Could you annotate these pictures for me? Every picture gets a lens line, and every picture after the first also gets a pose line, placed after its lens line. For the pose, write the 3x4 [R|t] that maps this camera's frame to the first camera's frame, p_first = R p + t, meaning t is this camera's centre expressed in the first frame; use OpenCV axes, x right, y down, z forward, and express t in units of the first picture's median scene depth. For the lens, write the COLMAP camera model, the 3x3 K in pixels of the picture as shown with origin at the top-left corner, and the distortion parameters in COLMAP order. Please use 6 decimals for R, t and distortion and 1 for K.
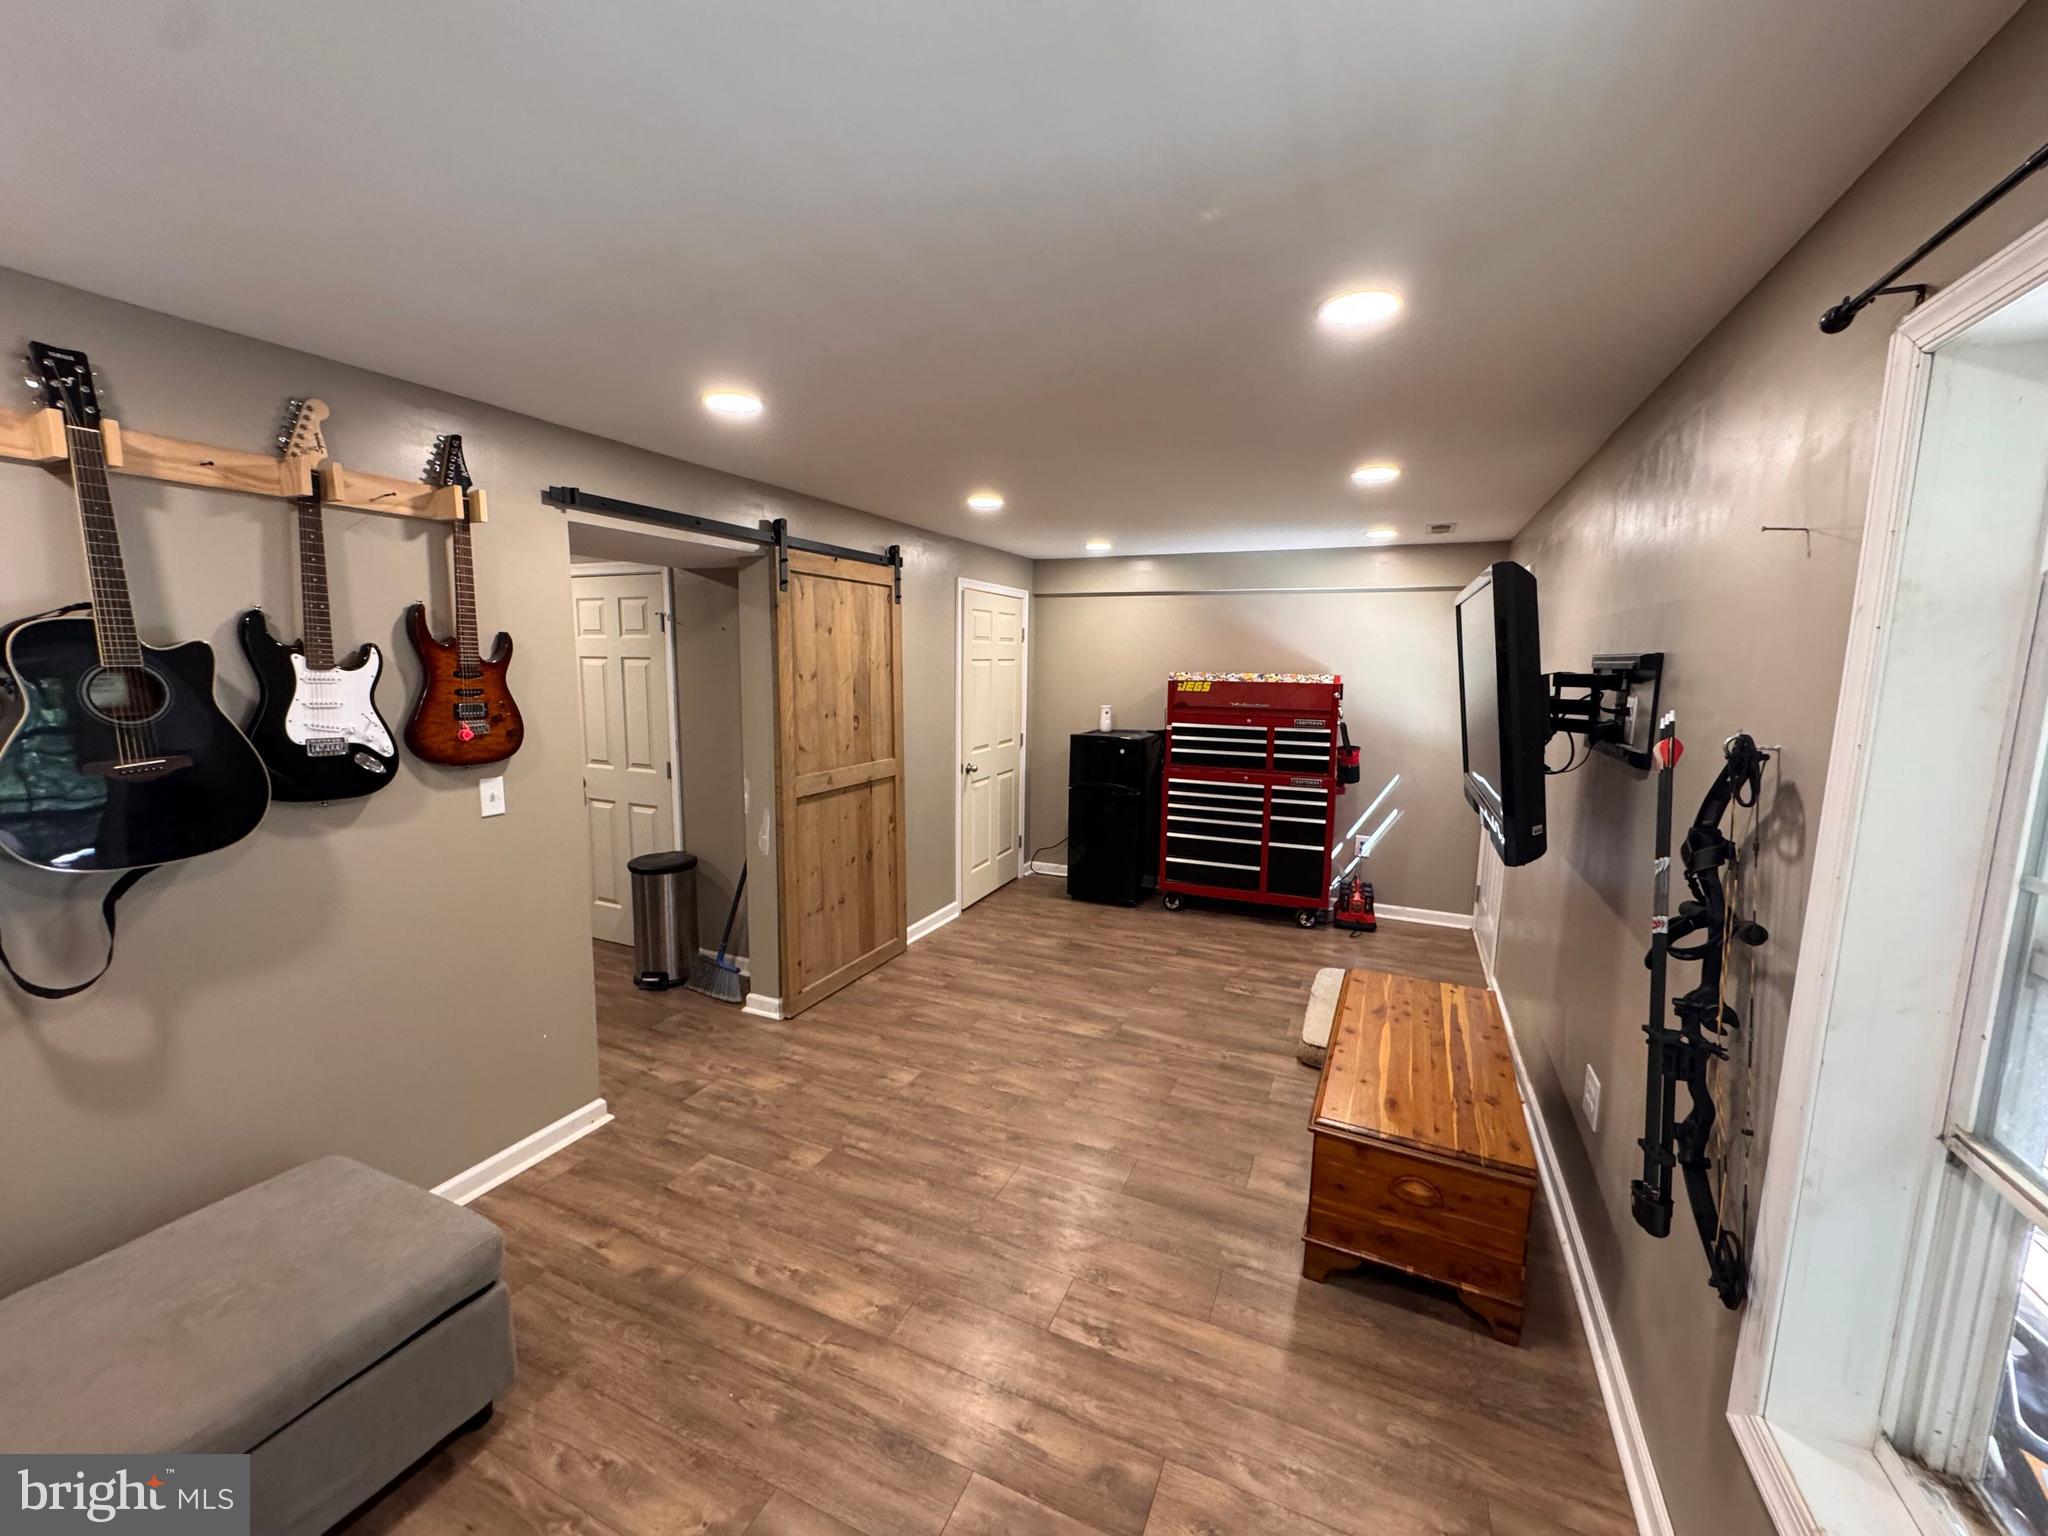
lens RADIAL K [[810.9, 0, 1023.1], [0, 810.9, 766.6], [0, 0, 1]] dist [0.000199, -0.000874]
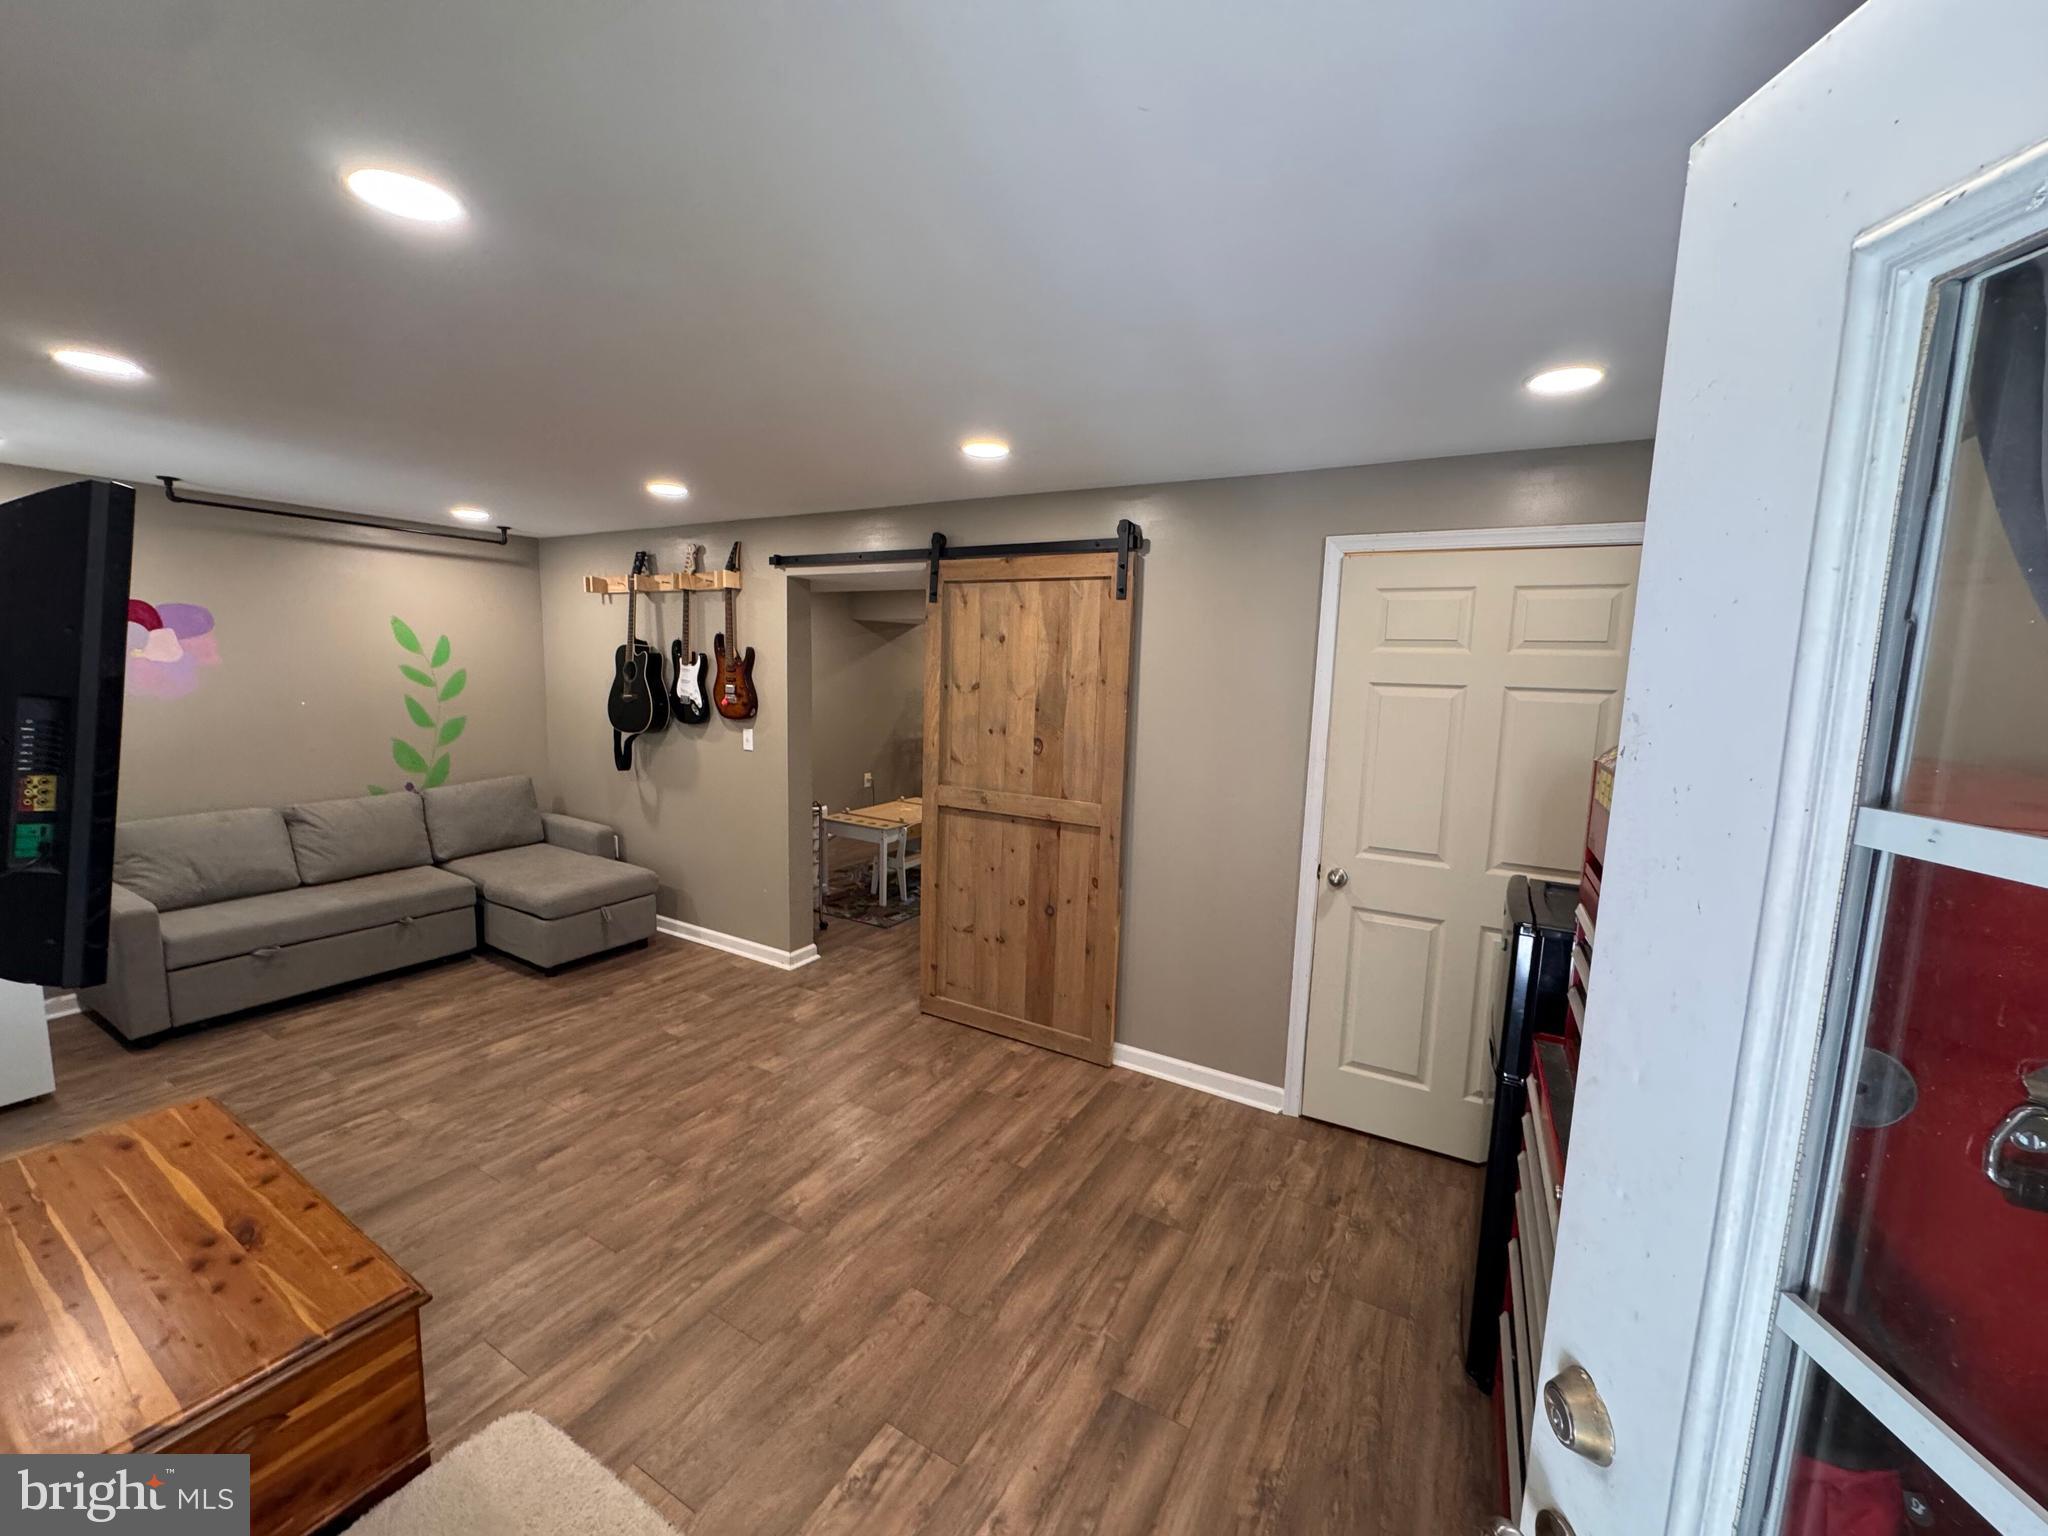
lens RADIAL K [[810.9, 0, 1018.6], [0, 810.9, 766.9], [0, 0, 1]] dist [0.000199, -0.000874]
pose [[-0.100362, 0.110753, -0.988768, 0.674016], [-0.164714, 0.978223, 0.126290, -0.145024], [0.981222, 0.175539, -0.079934, 1.111560]]
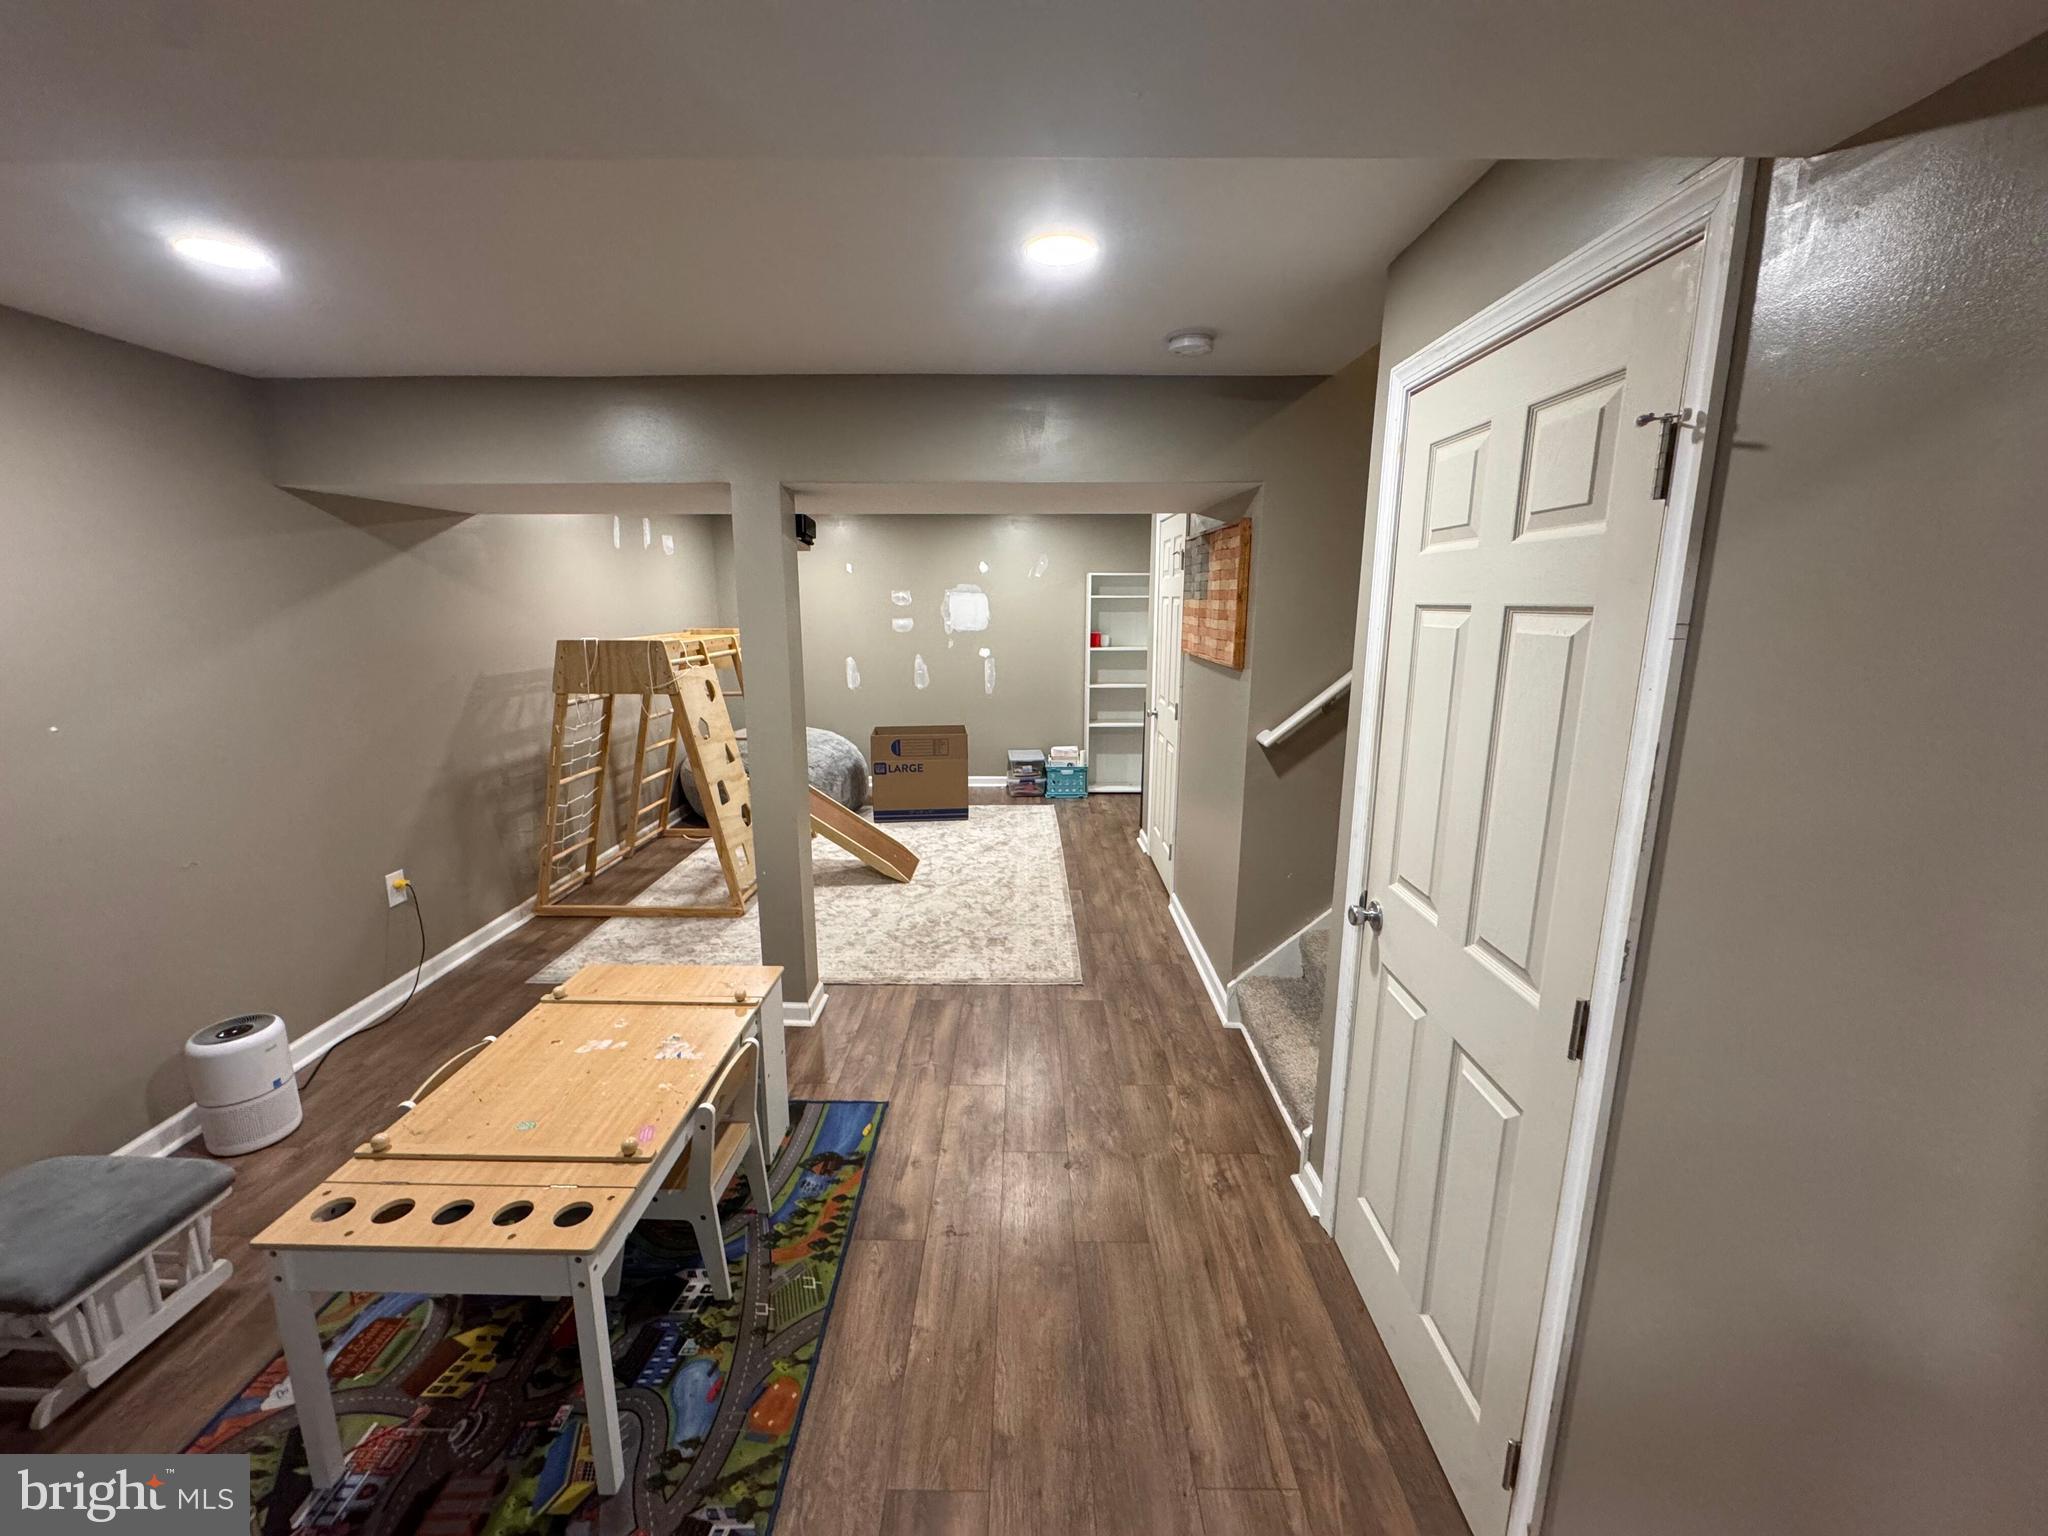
lens RADIAL K [[810.9, 0, 1015.2], [0, 810.9, 762.7], [0, 0, 1]] dist [0.000199, -0.000874]
pose [[0.408117, 0.161501, -0.898531, -0.319390], [-0.116462, 0.985397, 0.124216, -0.103984], [0.905471, 0.053950, 0.420966, 0.796017]]
